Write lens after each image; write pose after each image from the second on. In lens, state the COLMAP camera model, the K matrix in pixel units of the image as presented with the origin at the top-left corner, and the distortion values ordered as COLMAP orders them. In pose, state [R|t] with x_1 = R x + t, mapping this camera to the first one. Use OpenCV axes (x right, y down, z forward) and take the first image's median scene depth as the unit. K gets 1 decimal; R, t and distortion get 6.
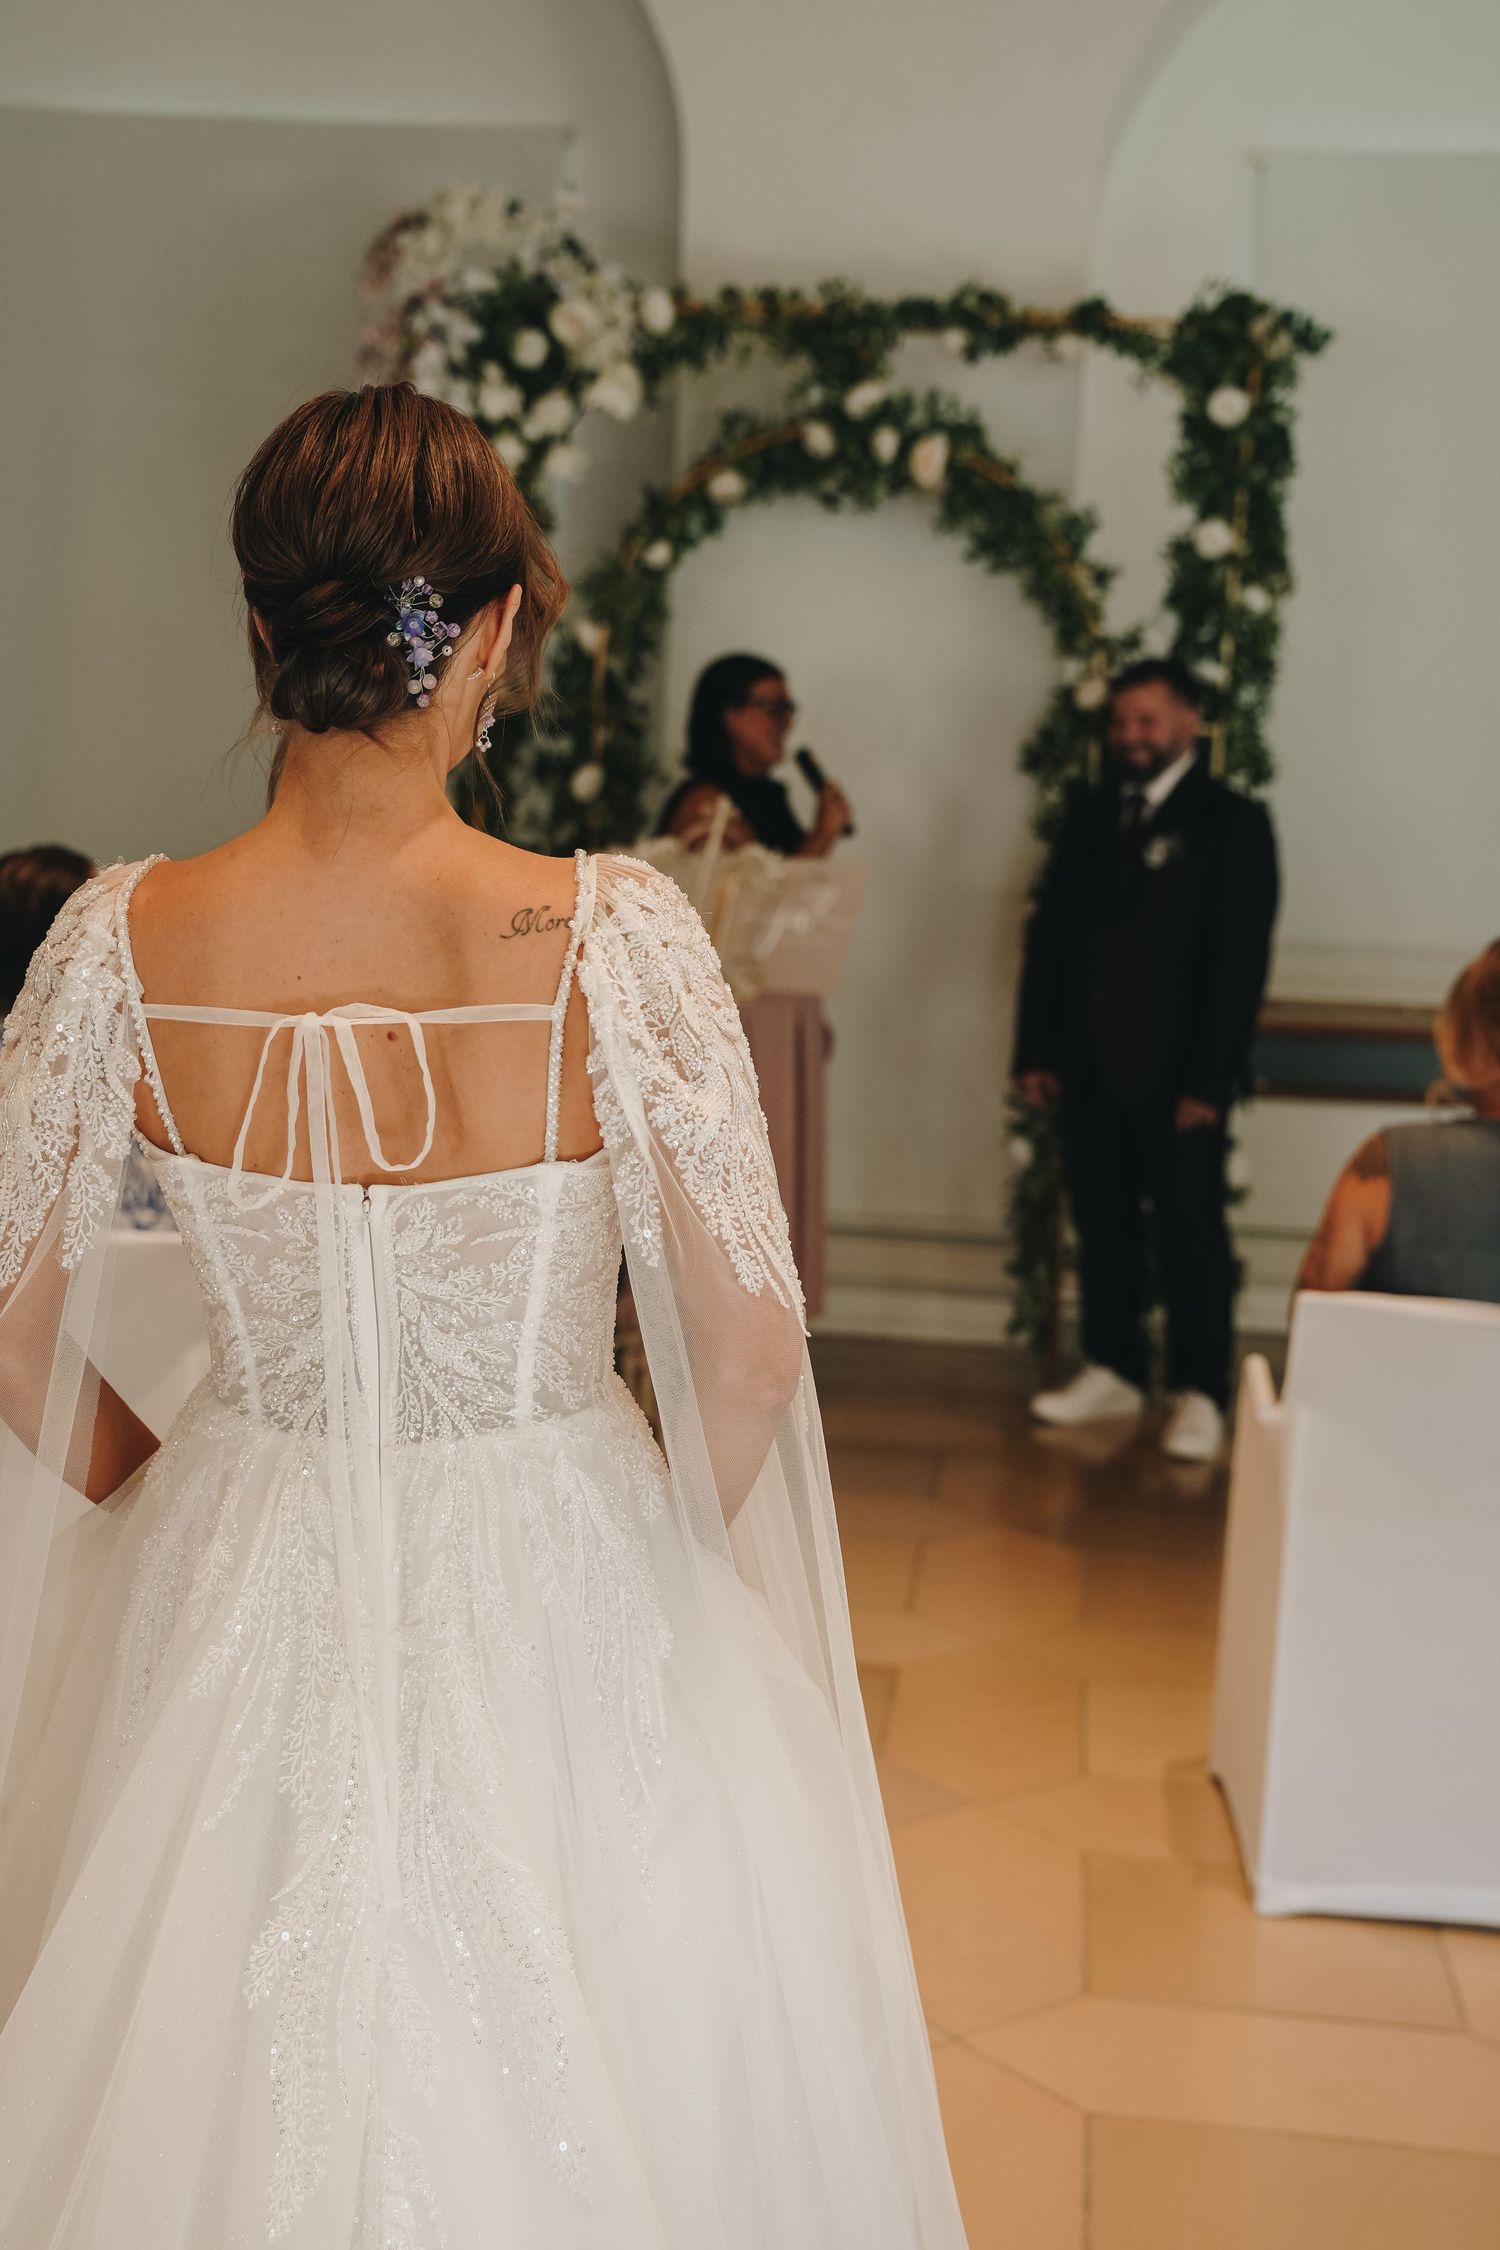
lens RADIAL K [[2985.4, 0, 753.4], [0, 2985.4, 1163.5], [0, 0, 1]] dist [0.121322, 0.009822]
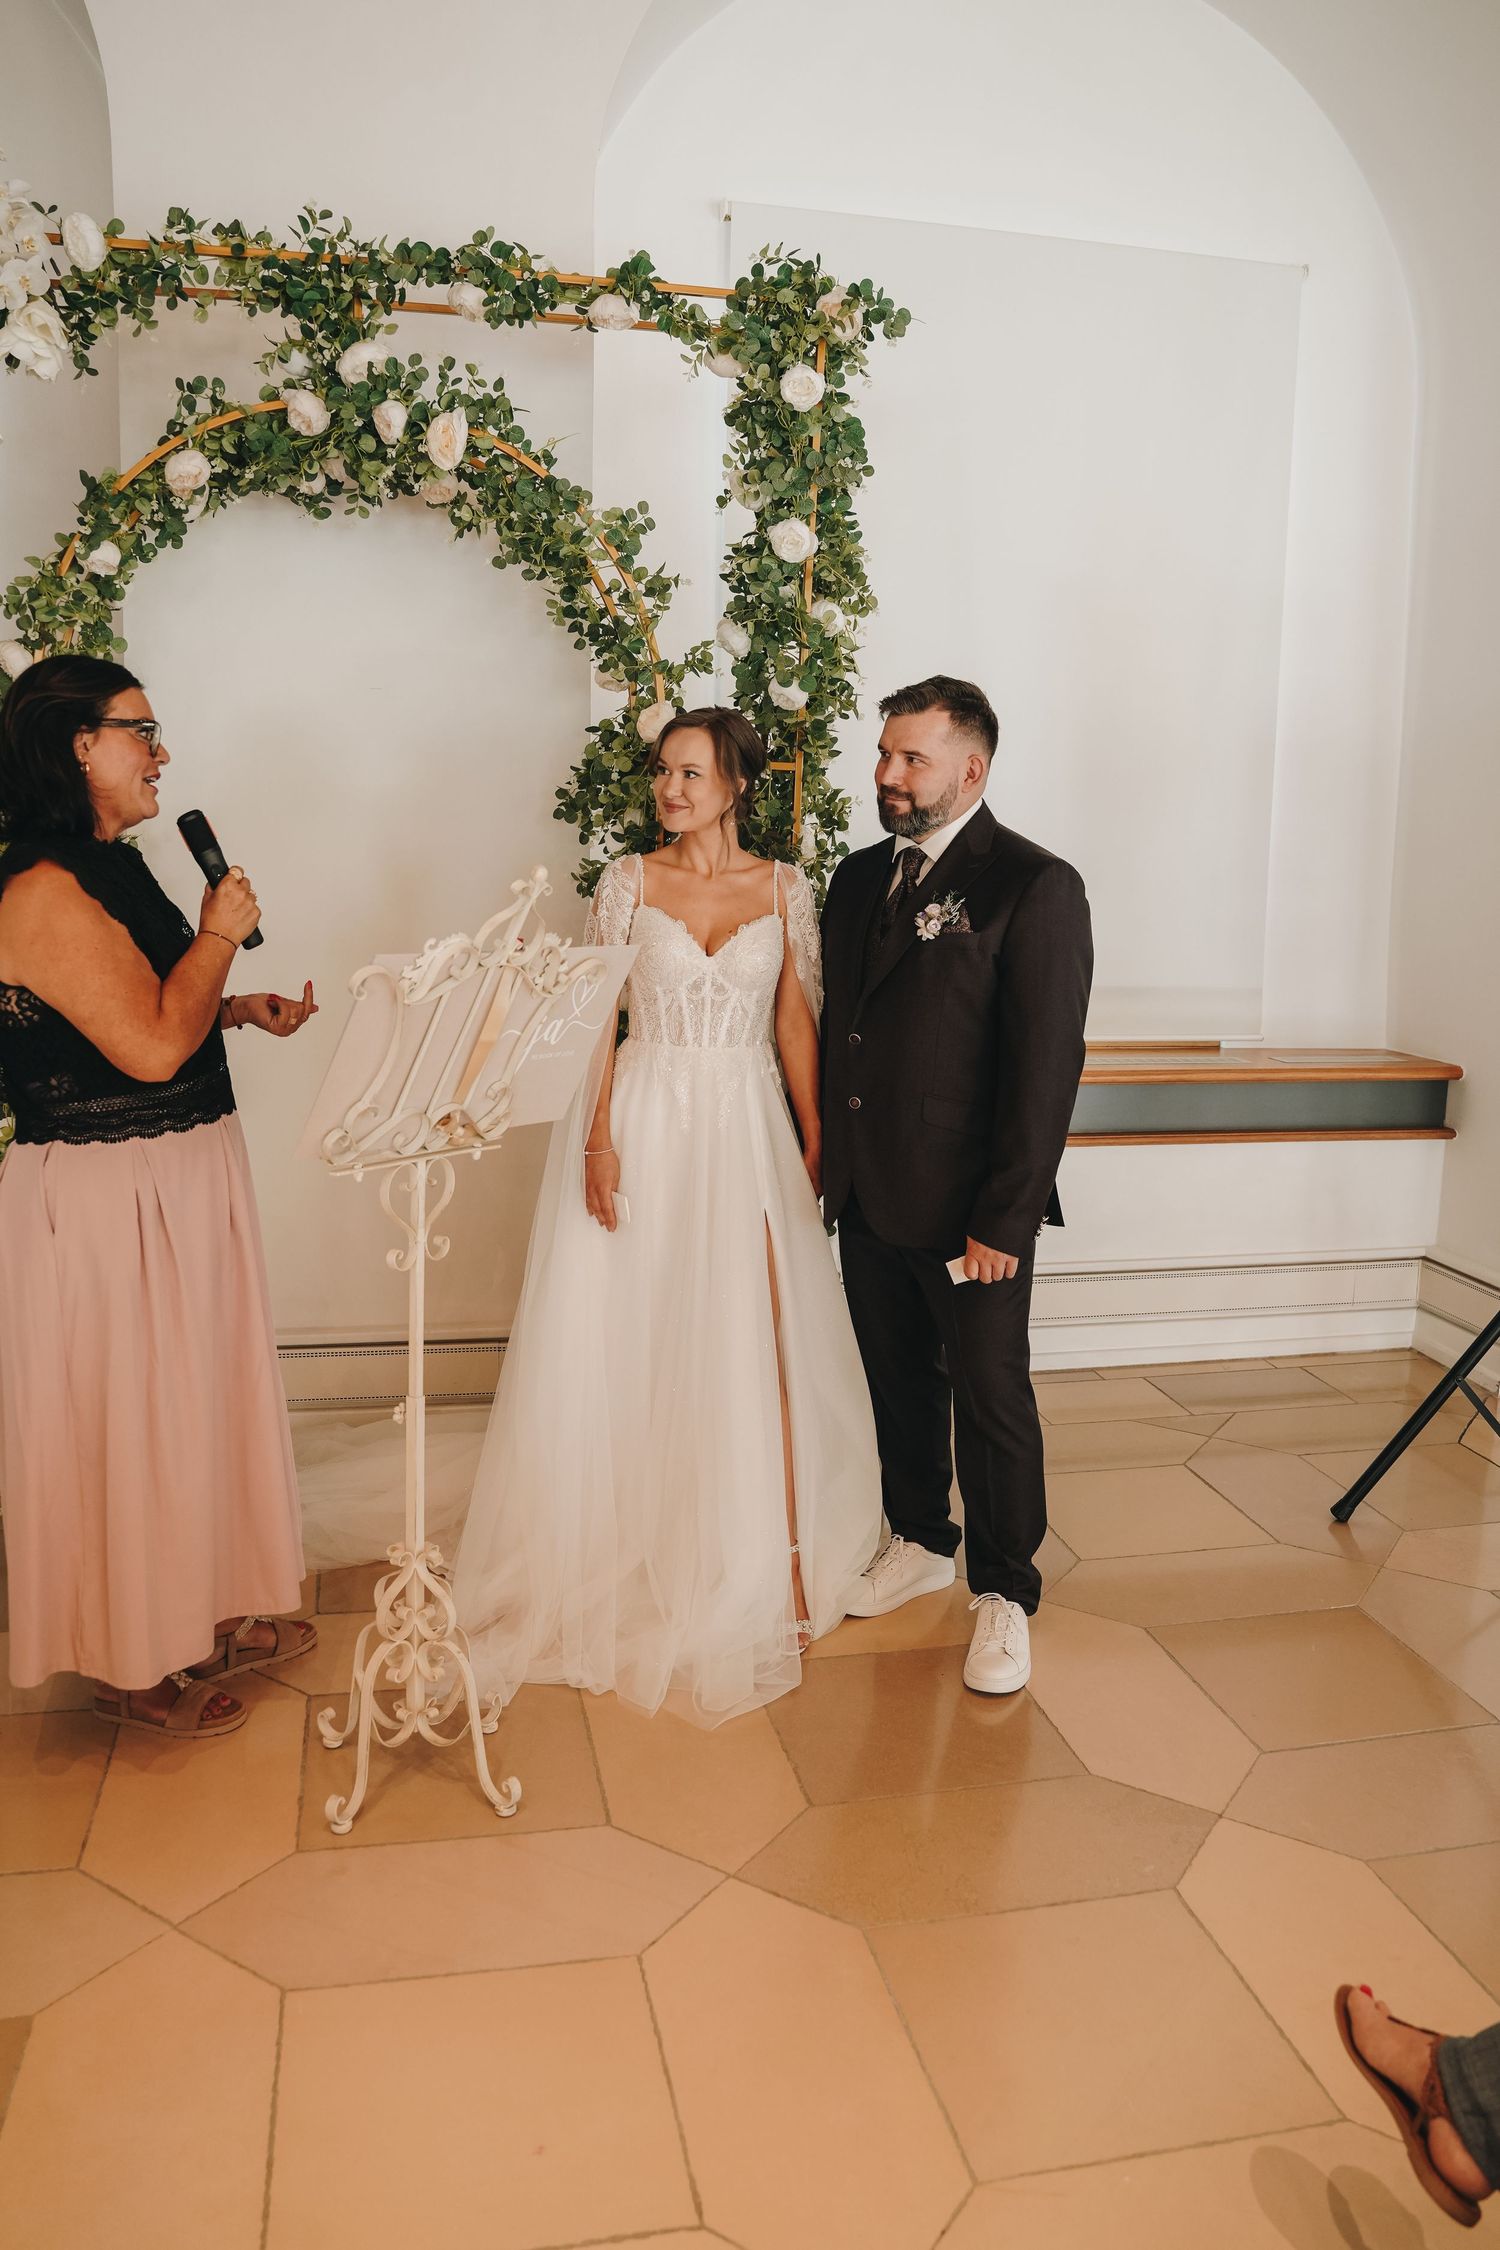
lens RADIAL K [[1672.7, 0, 750.0], [0, 1672.7, 1125.0], [0, 0, 1]] dist [-0.132177, 0.093059]
pose [[0.949269, -0.077812, 0.304687, -0.012460], [0.063698, 0.996396, 0.056008, -0.069579], [-0.307947, -0.033758, 0.950804, 0.549488]]
